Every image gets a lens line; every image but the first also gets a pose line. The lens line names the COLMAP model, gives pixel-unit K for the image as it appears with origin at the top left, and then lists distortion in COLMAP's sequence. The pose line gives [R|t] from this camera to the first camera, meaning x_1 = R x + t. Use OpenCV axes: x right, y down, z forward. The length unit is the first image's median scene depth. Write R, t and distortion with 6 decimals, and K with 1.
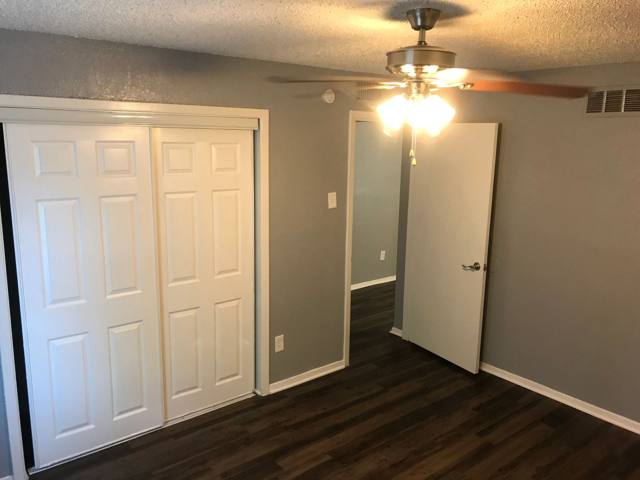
lens RADIAL K [[483.8, 0, 318.6], [0, 483.8, 237.7], [0, 0, 1]] dist [0.005787, 0.005835]
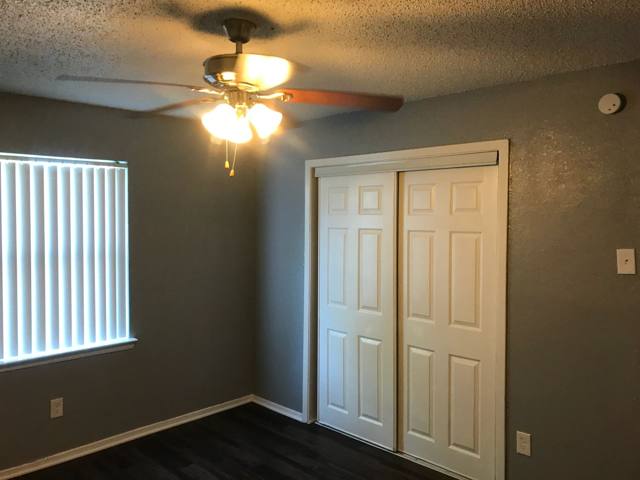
lens RADIAL K [[483.8, 0, 319.1], [0, 483.8, 238.5], [0, 0, 1]] dist [0.005787, 0.005835]
pose [[0.176734, 0.037043, -0.983561, 0.677774], [-0.192128, 0.981367, 0.002437, -0.036744], [0.965325, 0.188539, 0.180558, 0.581422]]
